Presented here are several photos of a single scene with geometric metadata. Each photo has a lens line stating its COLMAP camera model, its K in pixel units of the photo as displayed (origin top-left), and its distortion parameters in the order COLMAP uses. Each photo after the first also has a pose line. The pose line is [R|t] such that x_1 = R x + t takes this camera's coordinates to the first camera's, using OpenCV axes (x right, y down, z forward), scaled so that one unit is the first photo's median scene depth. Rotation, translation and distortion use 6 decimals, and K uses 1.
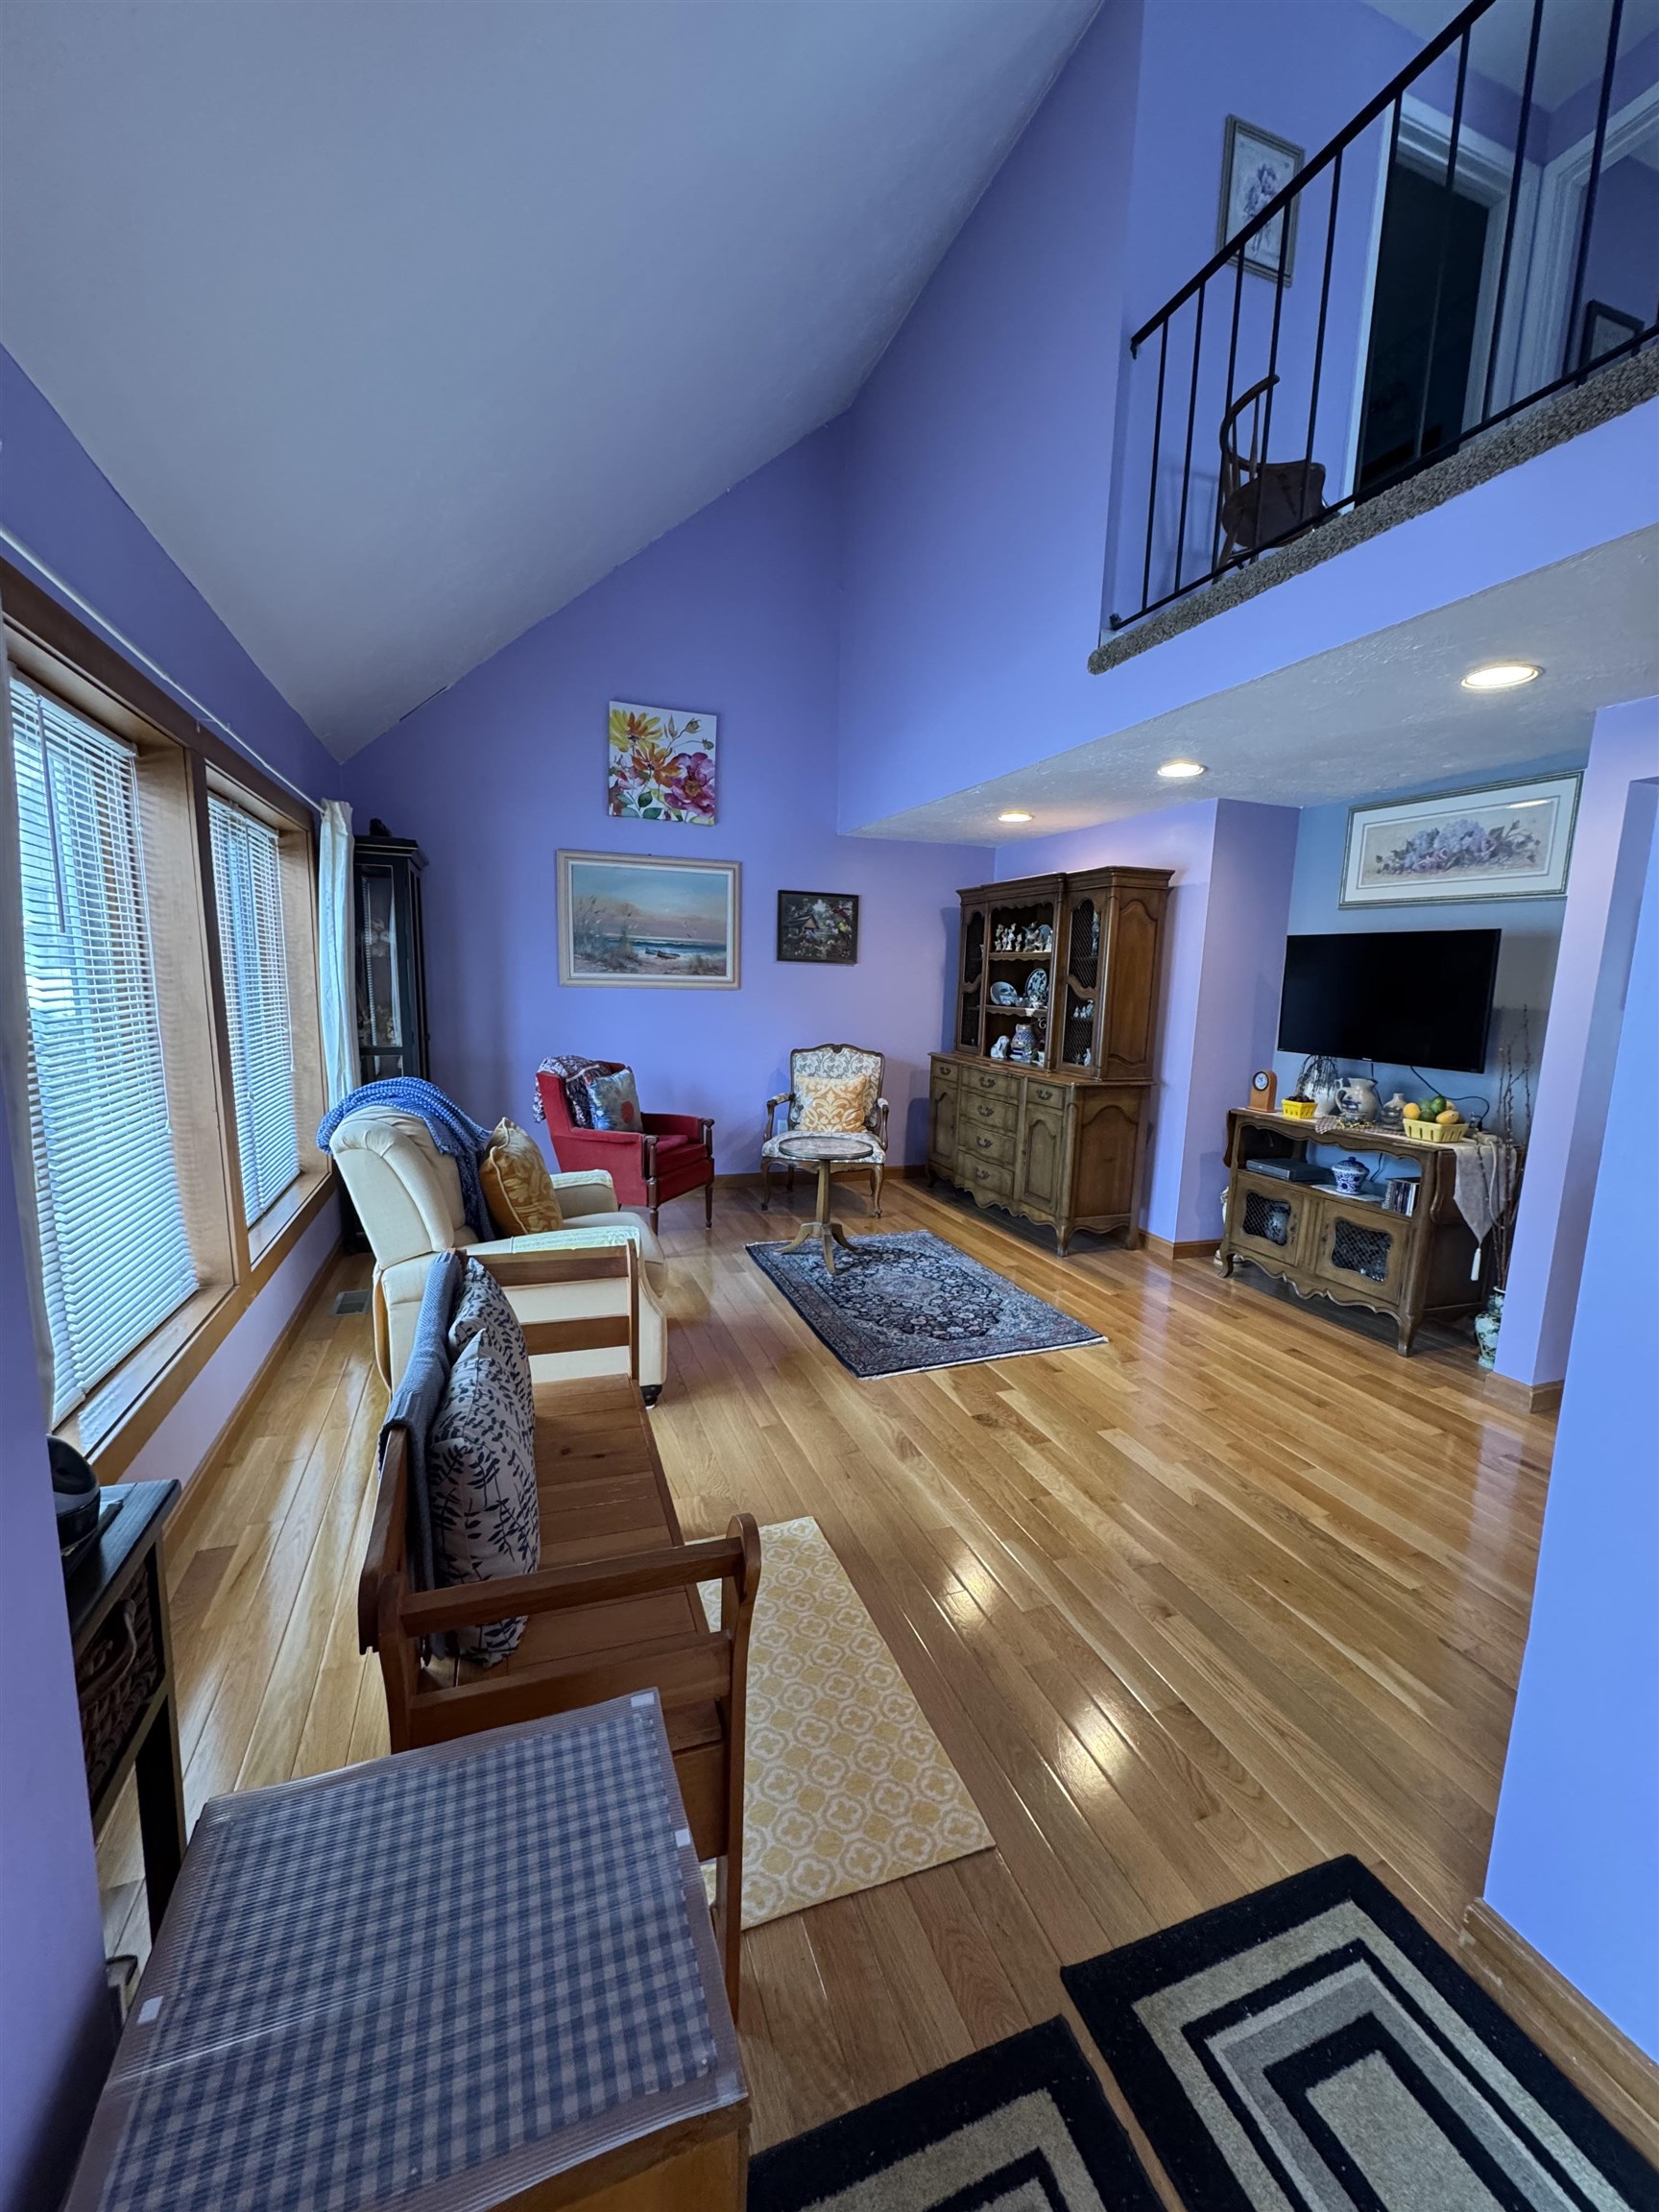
lens RADIAL K [[883.1, 0, 828.4], [0, 883.1, 1108.4], [0, 0, 1]] dist [-0.025931, 0.000030]
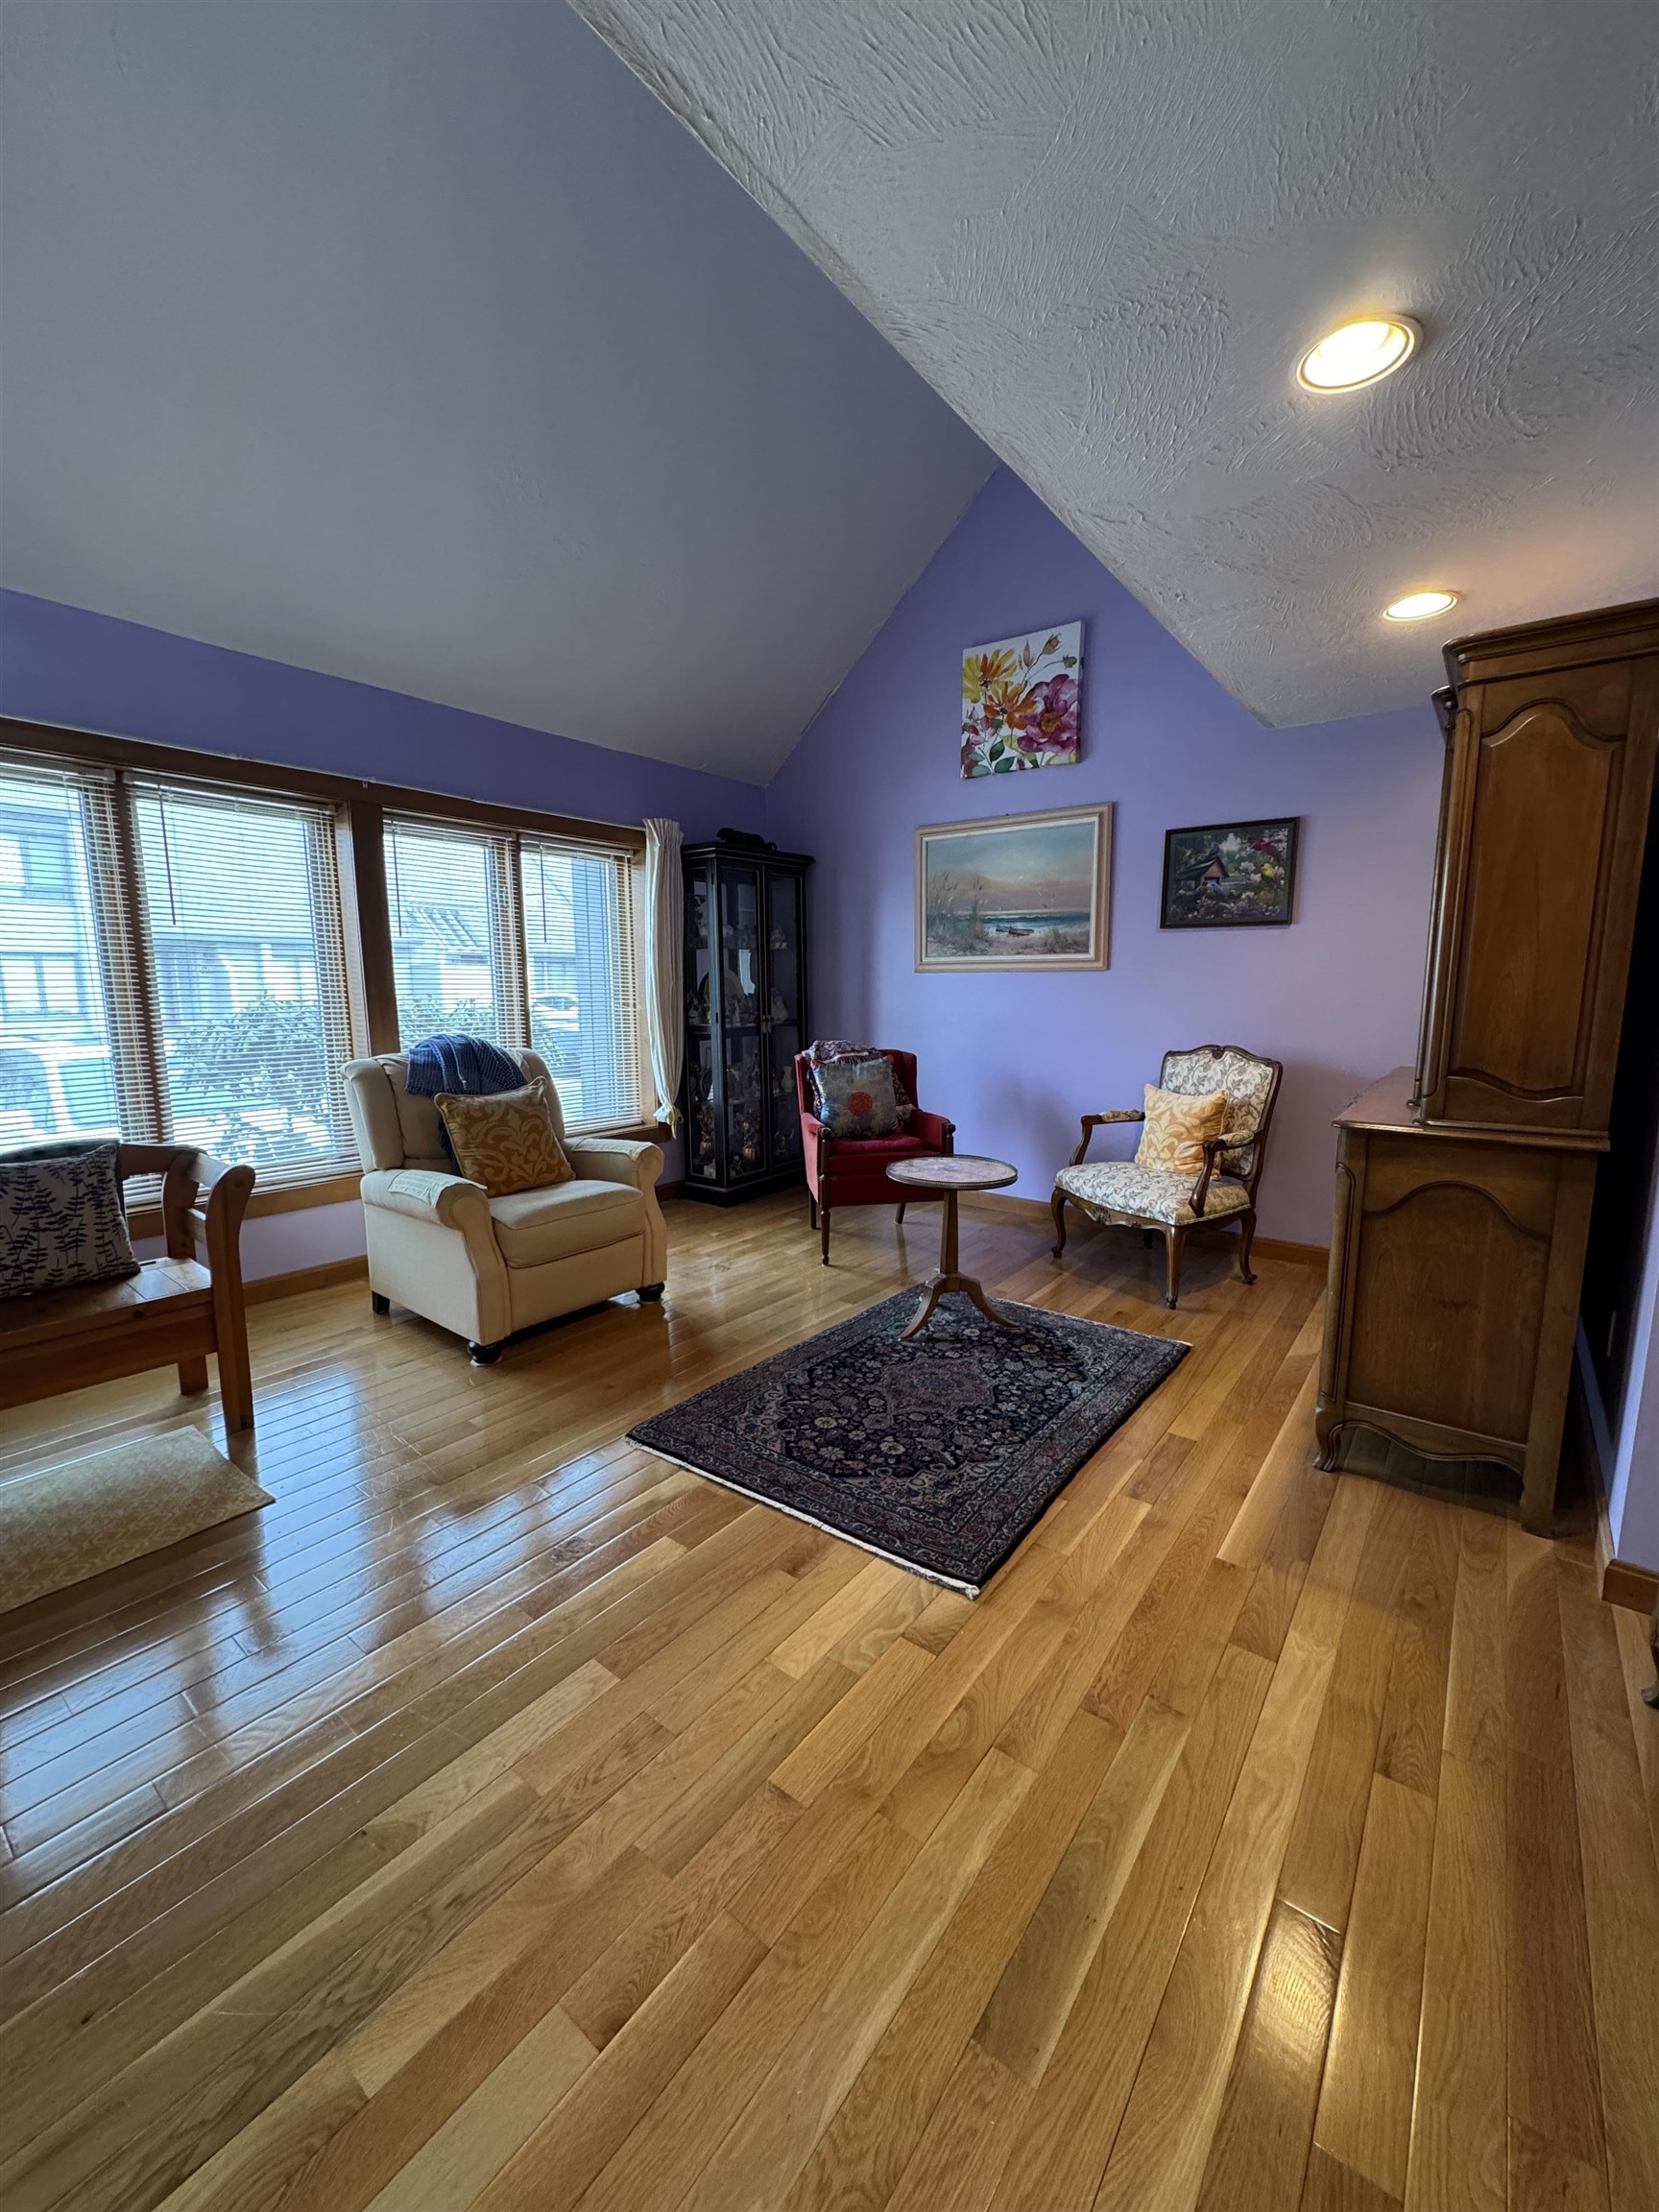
lens RADIAL K [[887.3, 0, 802.3], [0, 887.3, 1094.0], [0, 0, 1]] dist [0.001230, 0.000101]
pose [[0.525366, 0.079126, -0.847189, 0.448368], [-0.108643, 0.993755, 0.025443, -0.020144], [0.843912, 0.078674, 0.530681, 0.404104]]
